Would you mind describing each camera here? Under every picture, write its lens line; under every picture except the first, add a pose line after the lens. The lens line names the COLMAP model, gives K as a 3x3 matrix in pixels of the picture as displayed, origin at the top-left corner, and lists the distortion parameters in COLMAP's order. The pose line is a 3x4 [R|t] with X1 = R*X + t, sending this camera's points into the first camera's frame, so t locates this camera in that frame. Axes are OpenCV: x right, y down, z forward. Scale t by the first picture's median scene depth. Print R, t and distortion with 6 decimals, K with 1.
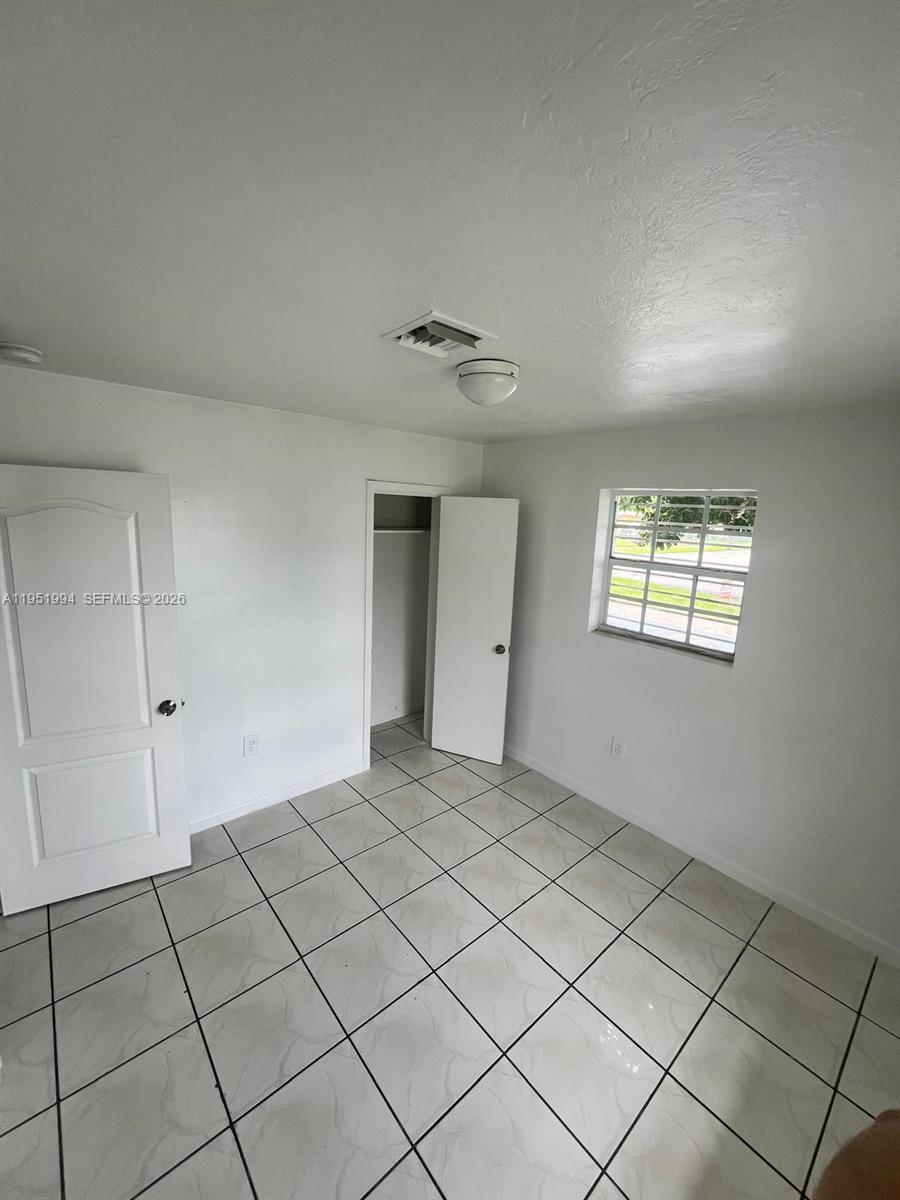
lens RADIAL K [[479.2, 0, 450.0], [0, 479.2, 600.0], [0, 0, 1]] dist [0.000026, 0.000437]
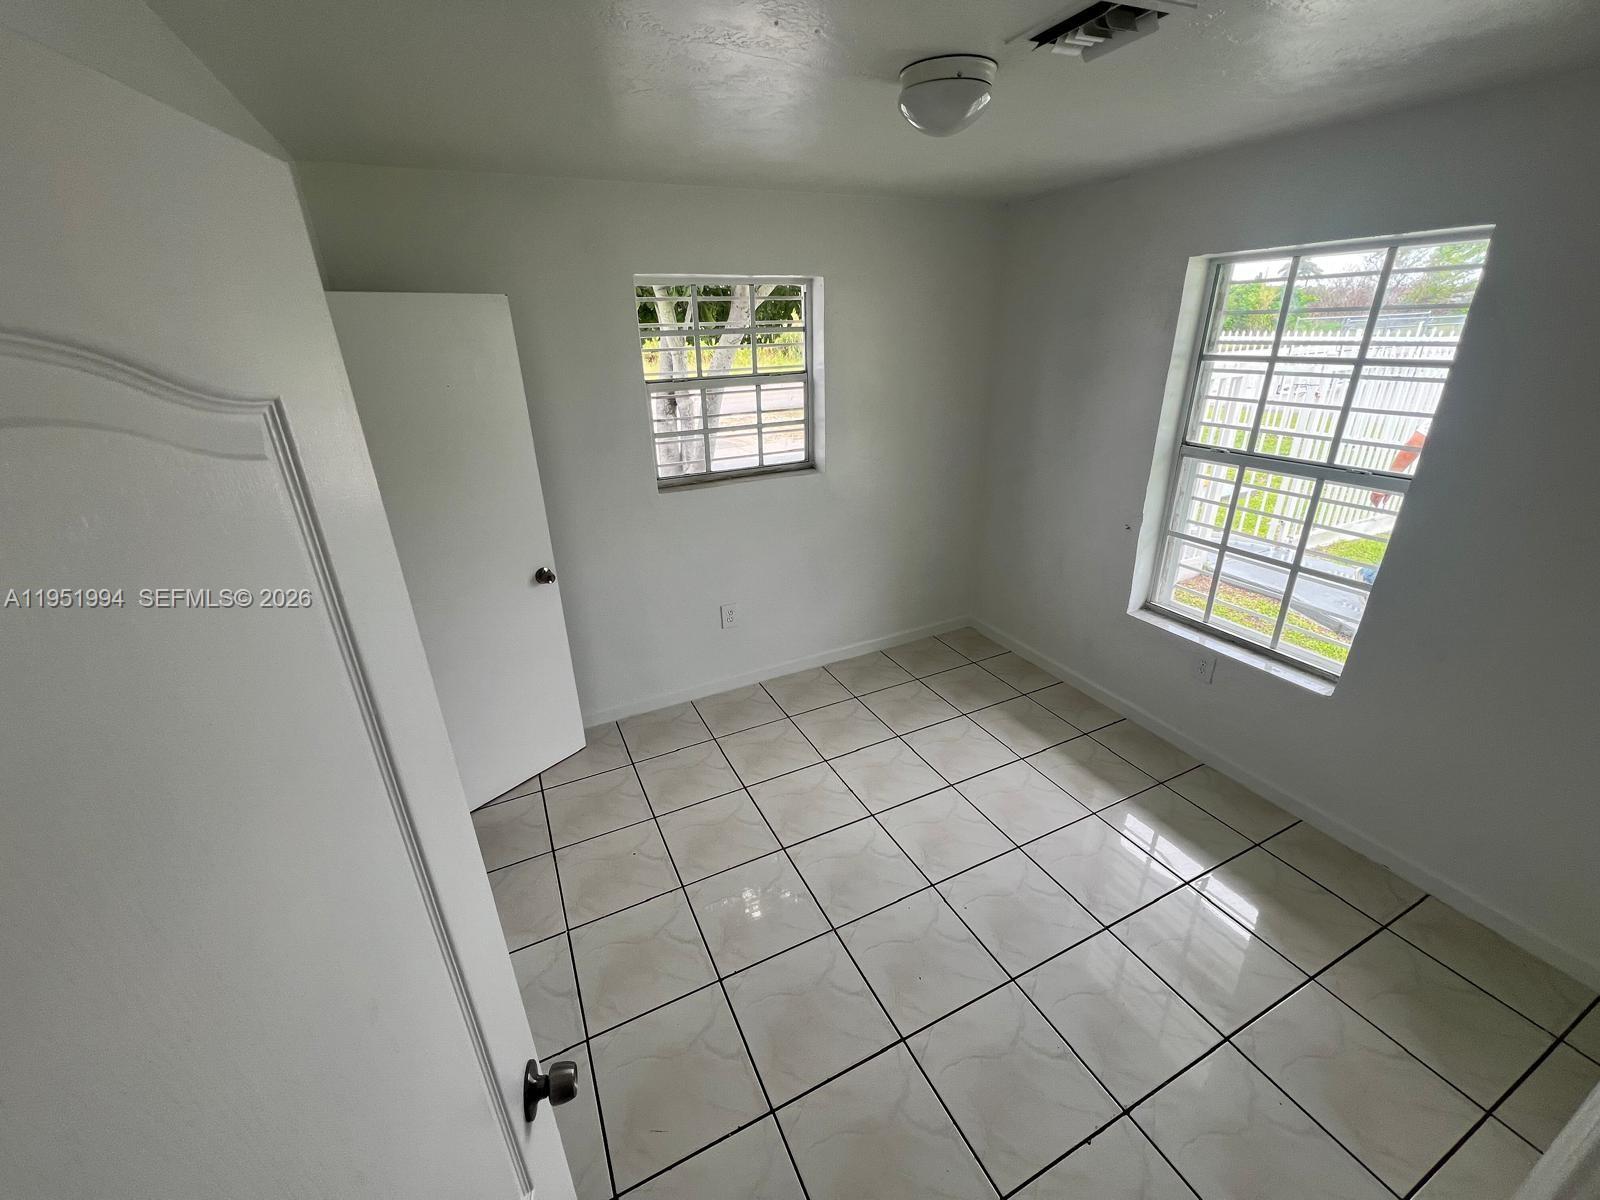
lens RADIAL K [[638.9, 0, 800.0], [0, 638.9, 600.0], [0, 0, 1]] dist [0.000026, 0.000437]
pose [[0.259967, -0.433212, 0.862986, -0.613904], [0.209931, 0.897694, 0.387395, -0.130063], [-0.942521, 0.080458, 0.324315, 0.575386]]
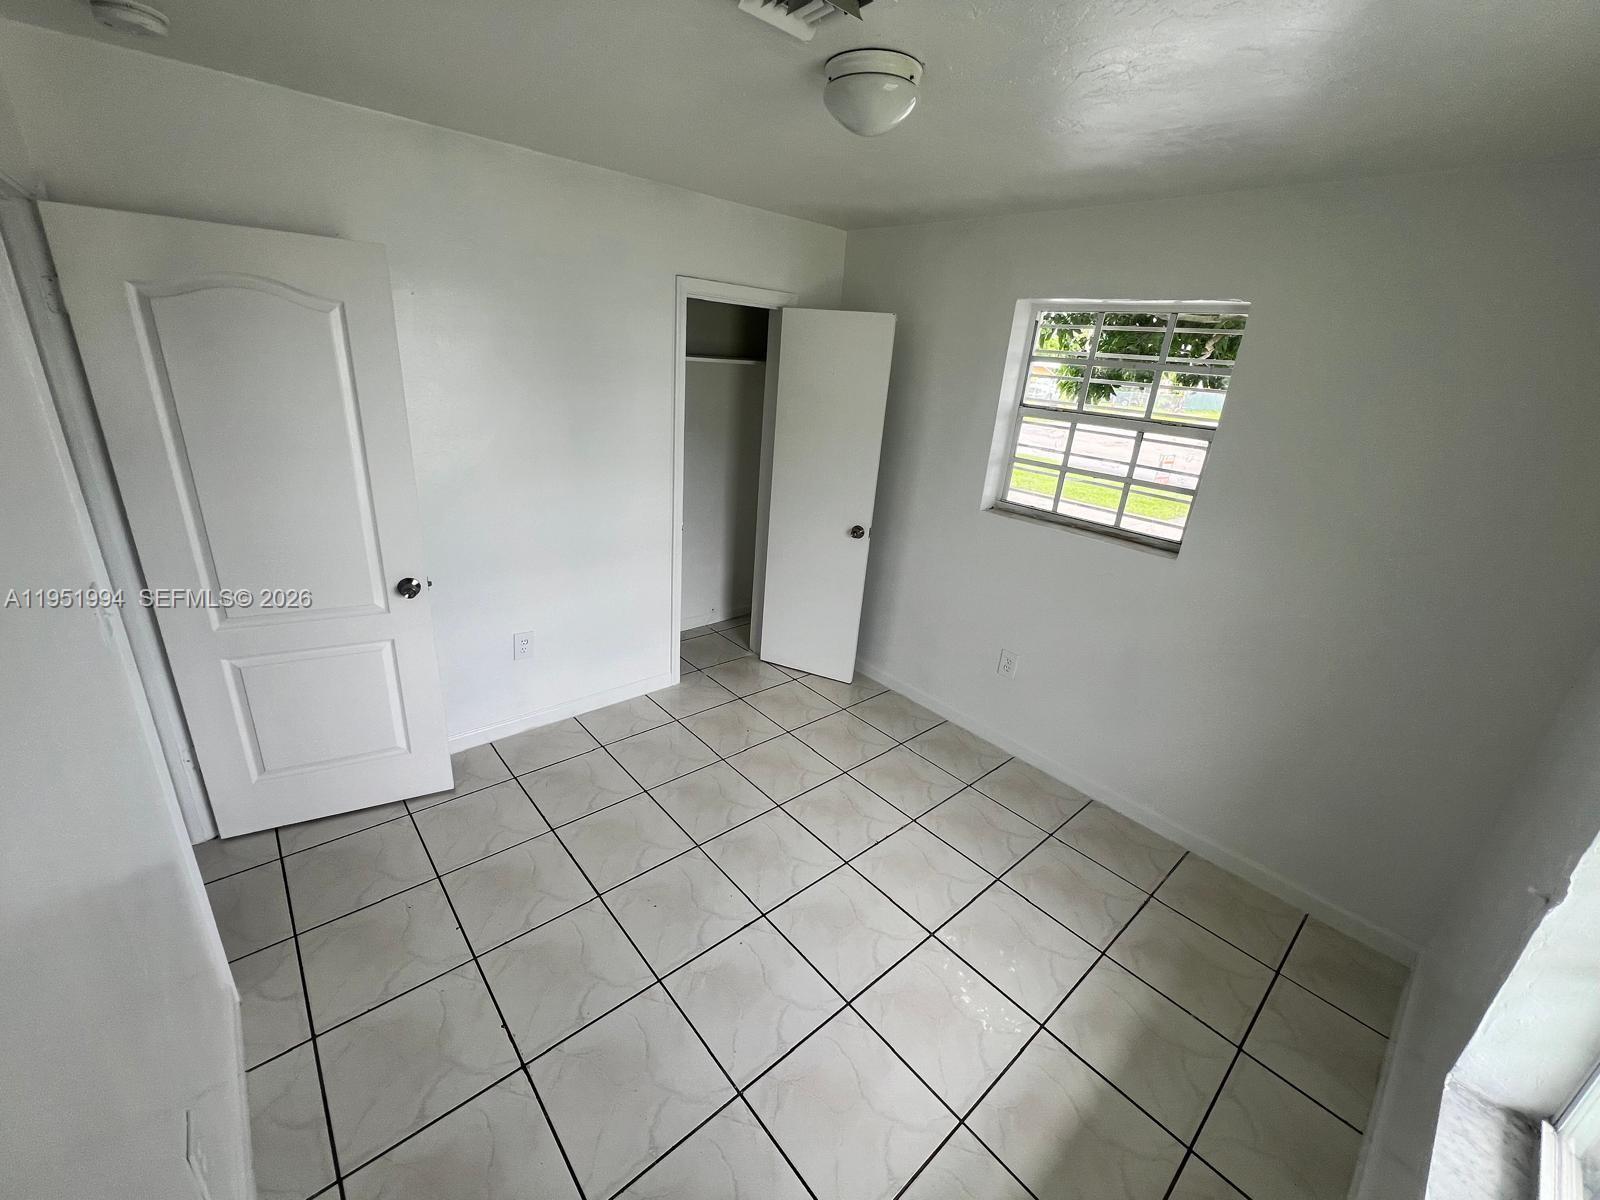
lens RADIAL K [[643.3, 0, 784.6], [0, 643.3, 595.7], [0, 0, 1]] dist [-0.001973, -0.000204]
pose [[0.999552, 0.029210, 0.006595, -0.013931], [-0.029920, 0.983244, 0.179825, 0.031978], [-0.001231, -0.179941, 0.983677, 0.019133]]
